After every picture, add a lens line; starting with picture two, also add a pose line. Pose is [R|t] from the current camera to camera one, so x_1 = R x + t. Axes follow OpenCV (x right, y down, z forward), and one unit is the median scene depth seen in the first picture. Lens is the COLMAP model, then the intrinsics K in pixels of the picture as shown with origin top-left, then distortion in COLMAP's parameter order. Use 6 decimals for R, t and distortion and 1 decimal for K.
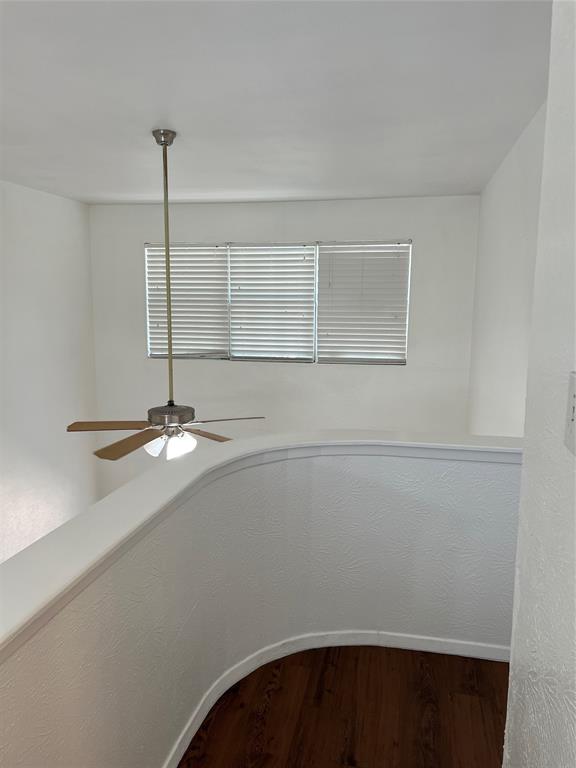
lens RADIAL K [[585.8, 0, 290.1], [0, 585.8, 388.0], [0, 0, 1]] dist [0.036920, -0.039316]
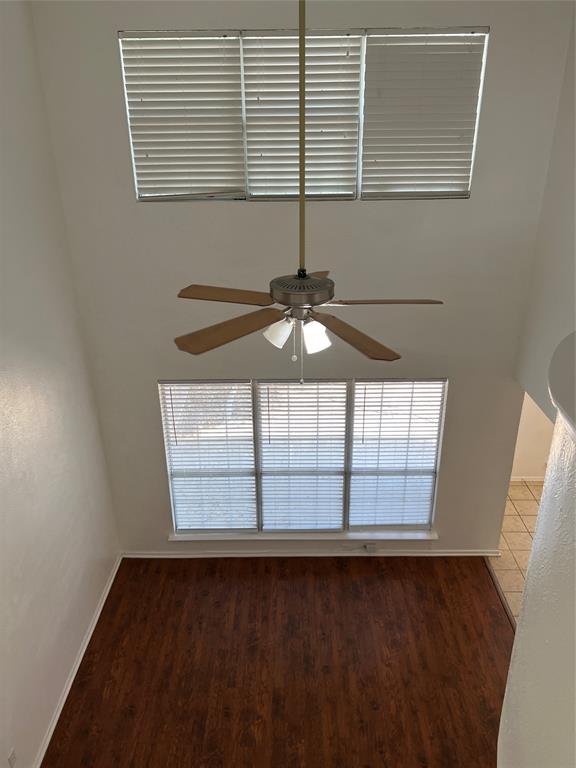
lens RADIAL K [[585.8, 0, 294.1], [0, 585.8, 386.4], [0, 0, 1]] dist [0.036920, -0.039316]
pose [[0.980590, -0.093989, 0.172071, -0.209280], [0.044585, 0.961512, 0.271120, -0.020115], [-0.190931, -0.258186, 0.947040, 0.187368]]
